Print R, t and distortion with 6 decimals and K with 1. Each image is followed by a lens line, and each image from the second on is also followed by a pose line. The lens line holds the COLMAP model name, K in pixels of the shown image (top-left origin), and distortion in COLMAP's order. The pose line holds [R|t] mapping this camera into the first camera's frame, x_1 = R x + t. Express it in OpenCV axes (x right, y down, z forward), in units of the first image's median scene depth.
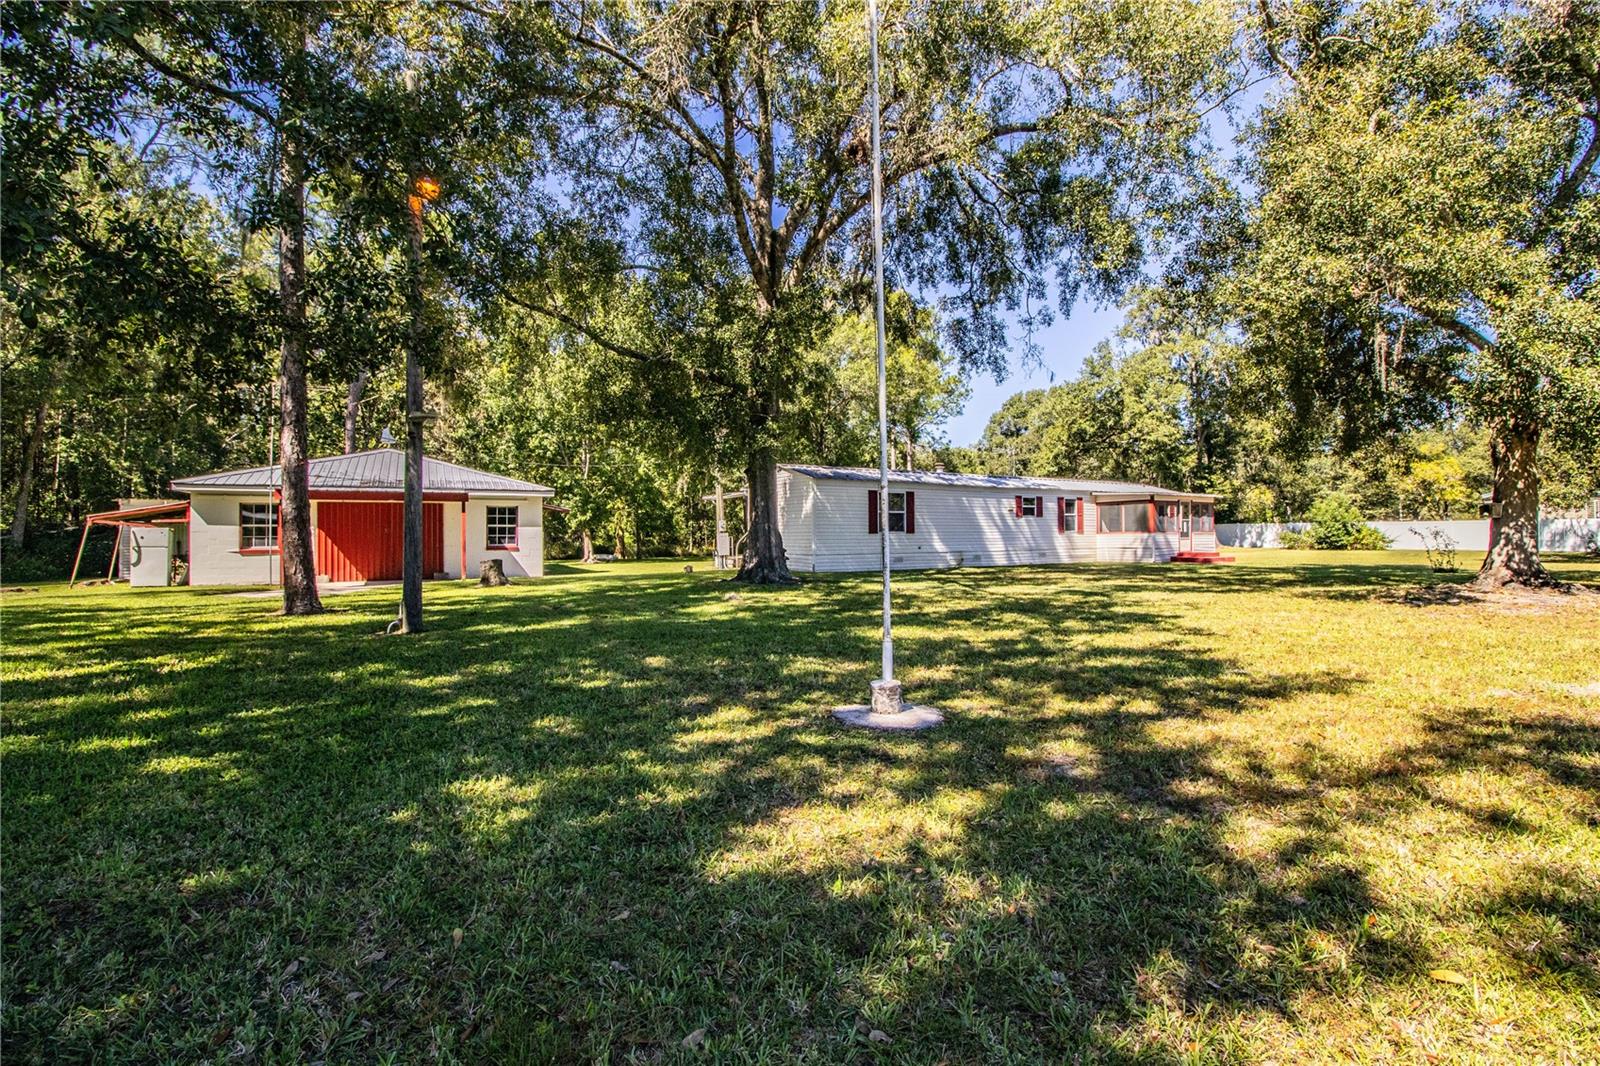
lens RADIAL K [[742.0, 0, 818.6], [0, 742.0, 523.9], [0, 0, 1]] dist [-0.011185, -0.006794]
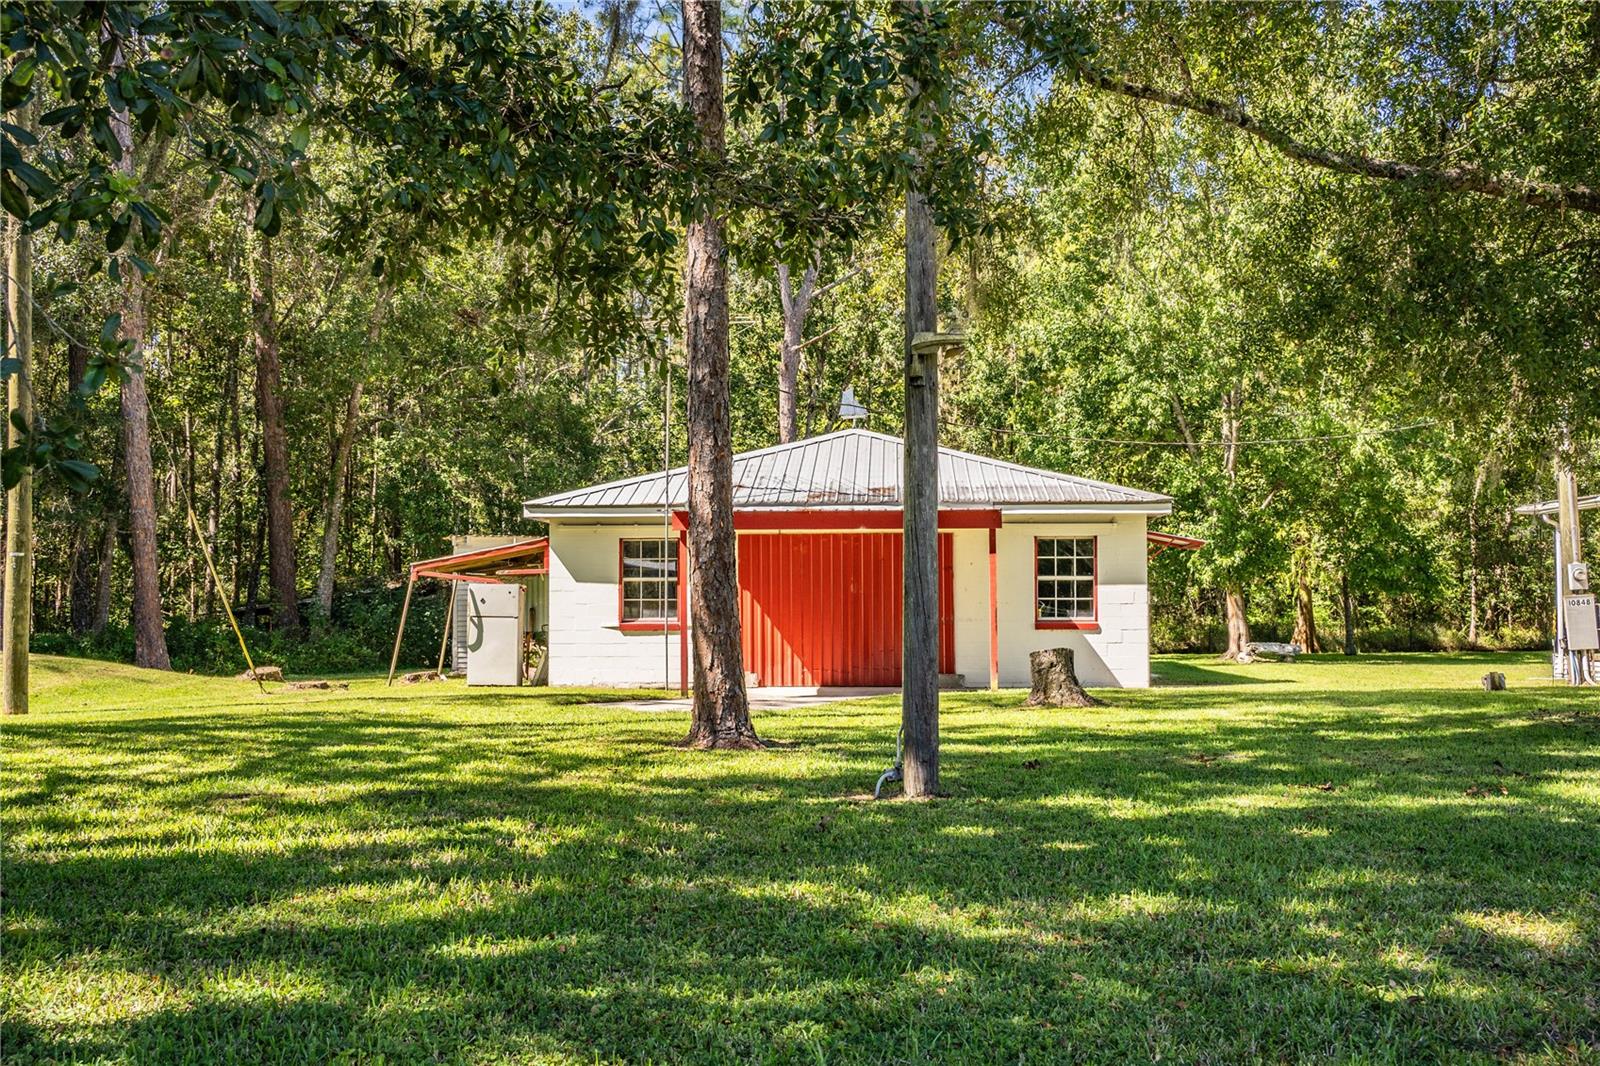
lens RADIAL K [[1615.4, 0, 792.6], [0, 1615.4, 535.7], [0, 0, 1]] dist [0.015684, 0.000000]
pose [[0.848267, -0.019687, -0.529203, -0.027032], [0.005919, 0.999599, -0.027698, 0.002629], [0.529536, 0.020362, 0.848043, 0.030334]]
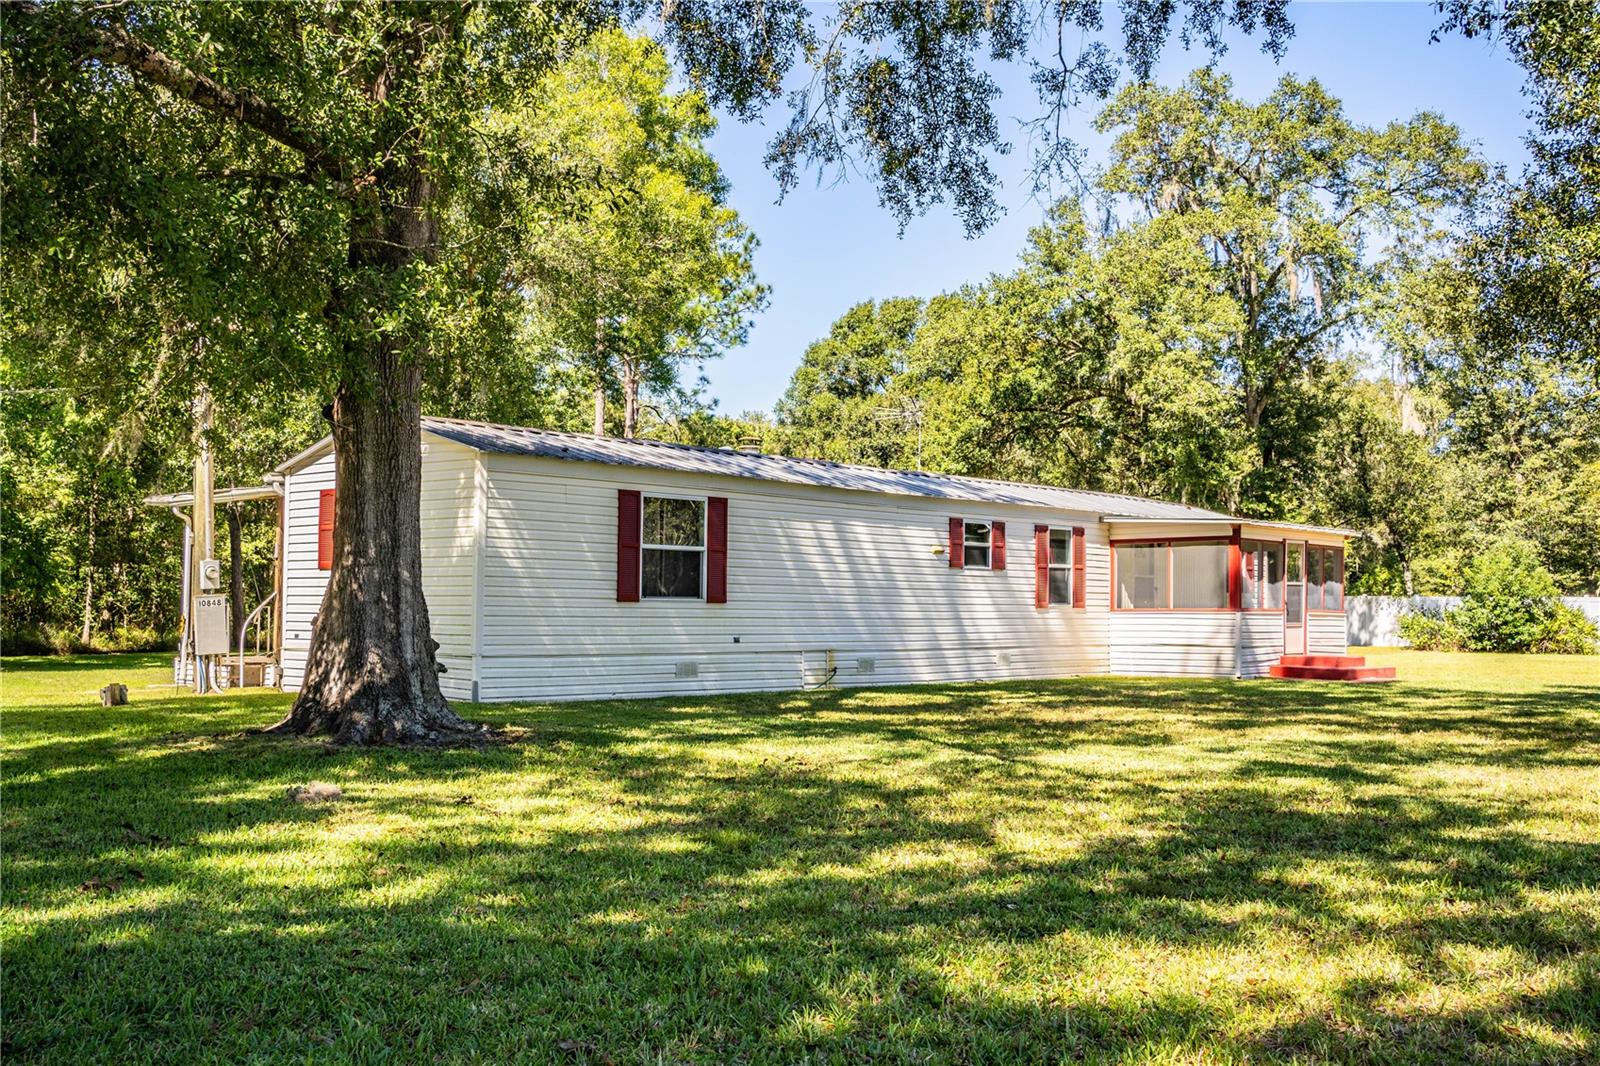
lens RADIAL K [[1615.4, 0, 808.9], [0, 1615.4, 526.6], [0, 0, 1]] dist [0.015684, 0.000000]
pose [[0.966640, 0.028595, 0.254539, -0.049490], [-0.019375, 0.999065, -0.038659, 0.004330], [-0.255407, 0.032438, 0.966289, 0.148645]]
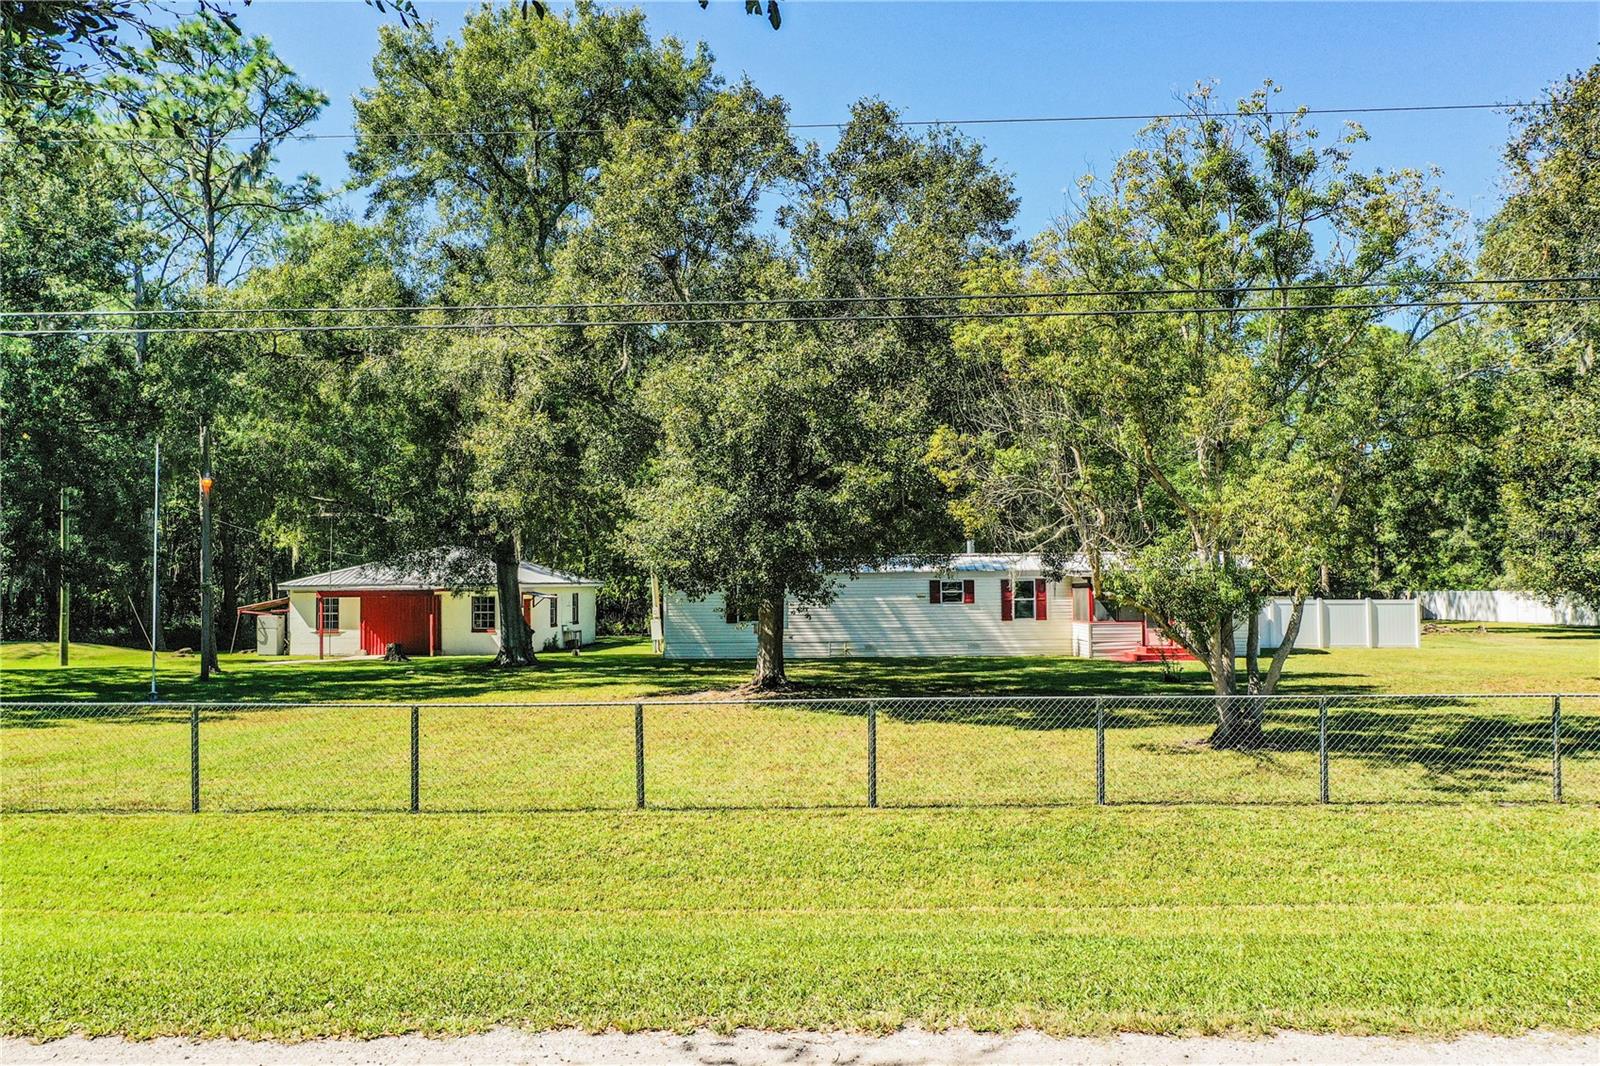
lens RADIAL K [[1264.8, 0, 808.4], [0, 1264.8, 531.5], [0, 0, 1]] dist [0.009806, 0.001392]
pose [[0.825331, -0.024236, -0.564128, 1.127403], [0.011974, 0.999605, -0.025427, -0.067281], [0.564522, 0.014231, 0.825295, -0.406688]]
